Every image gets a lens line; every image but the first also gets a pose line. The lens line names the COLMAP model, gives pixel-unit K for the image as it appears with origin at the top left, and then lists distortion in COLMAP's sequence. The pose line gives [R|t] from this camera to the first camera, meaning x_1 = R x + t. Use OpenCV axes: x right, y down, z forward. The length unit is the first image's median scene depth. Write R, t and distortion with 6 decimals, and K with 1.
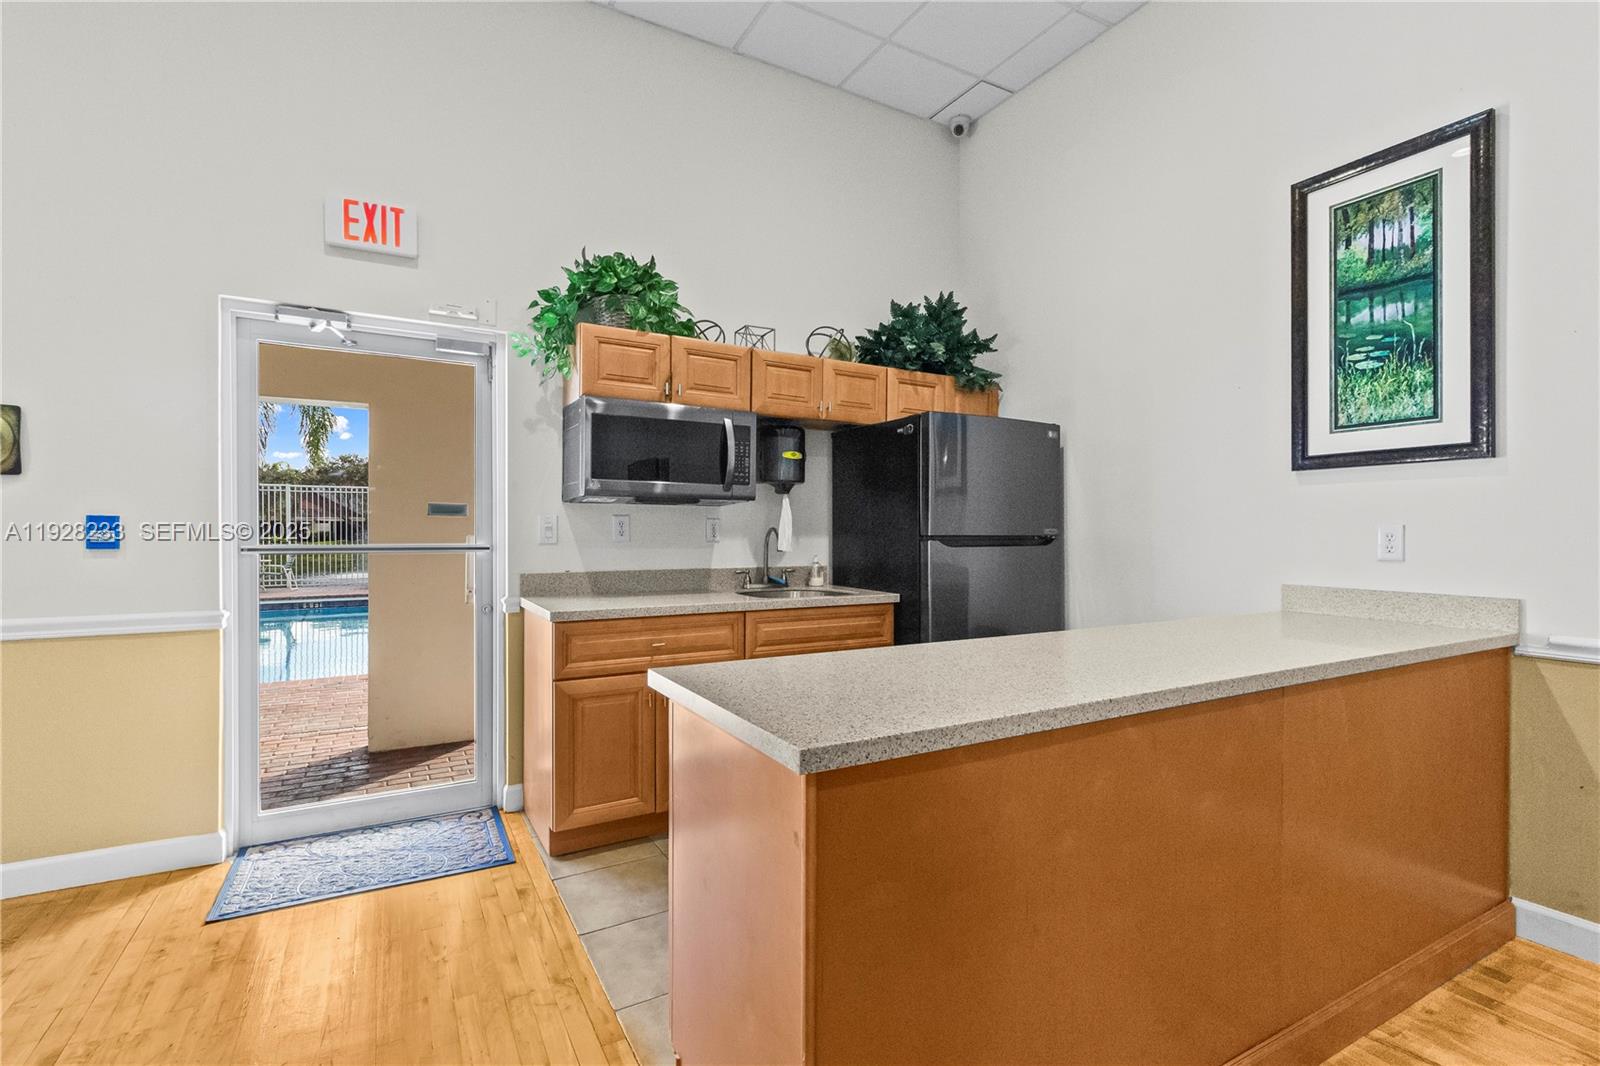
lens RADIAL K [[754.9, 0, 800.0], [0, 754.9, 533.0], [0, 0, 1]] dist [-0.000721, -0.000055]
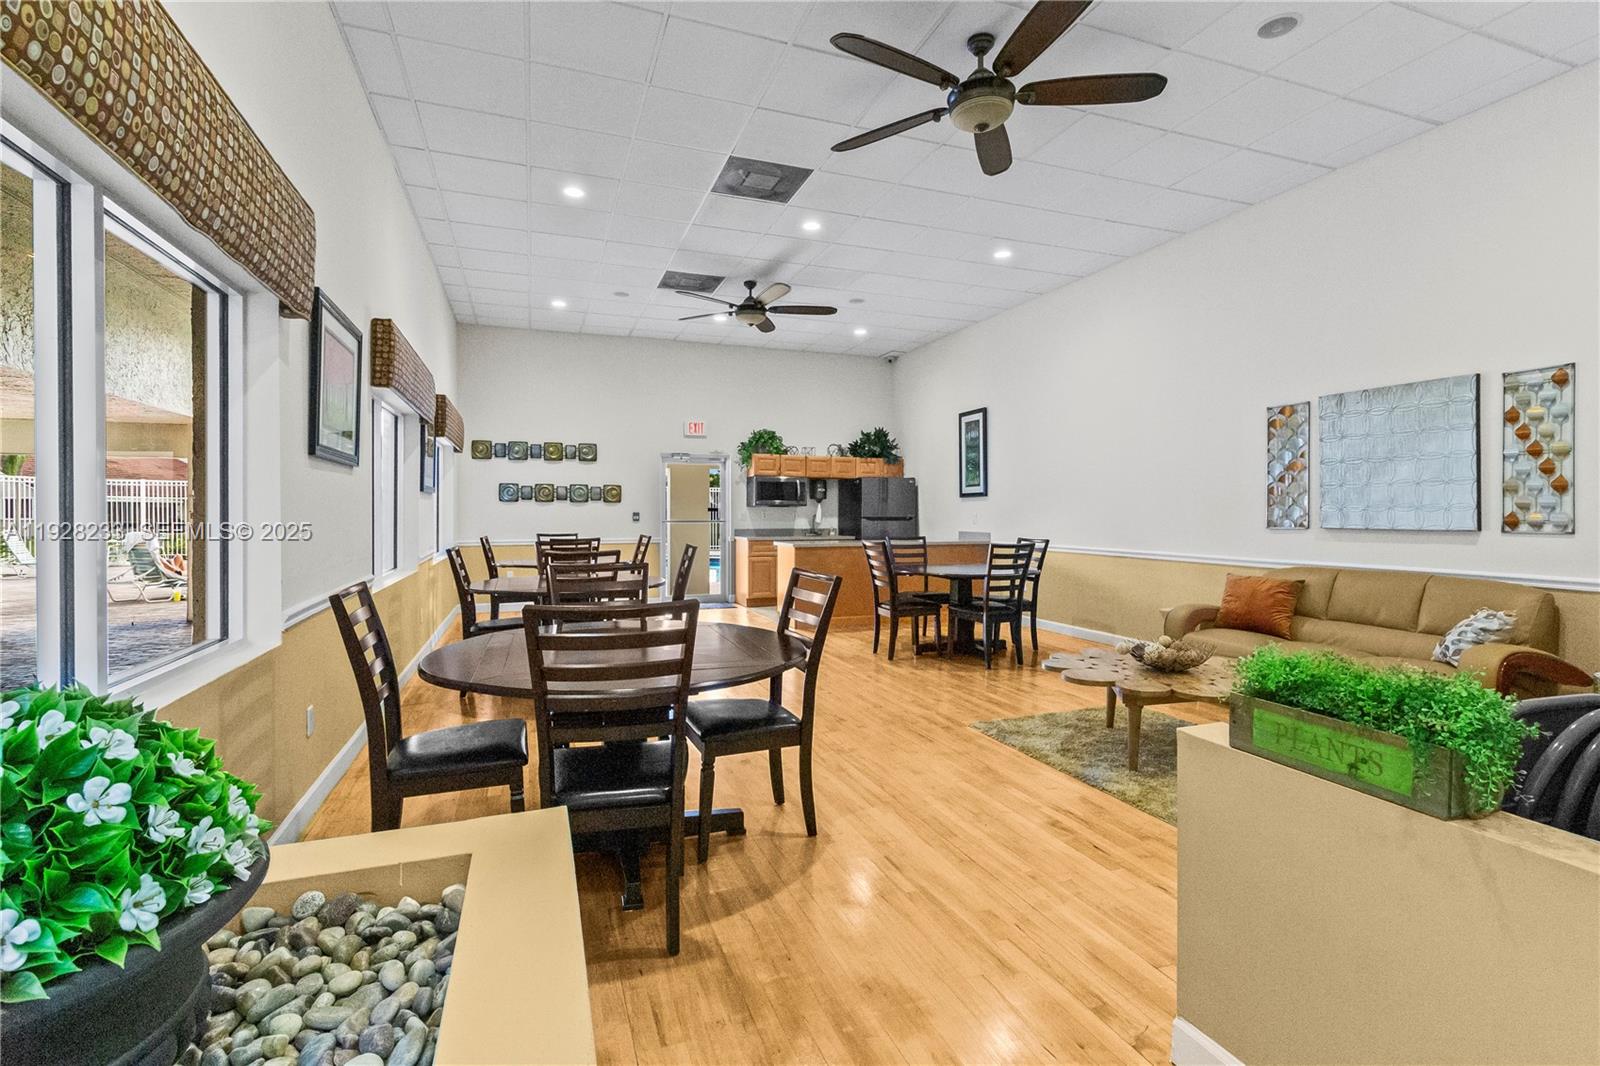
lens RADIAL K [[754.9, 0, 800.0], [0, 754.9, 533.0], [0, 0, 1]] dist [-0.000721, -0.000055]
pose [[0.985176, 0.002065, -0.171534, 0.440840], [0.001896, 0.999735, 0.022923, -0.002993], [0.171536, -0.022909, 0.984911, -2.047238]]
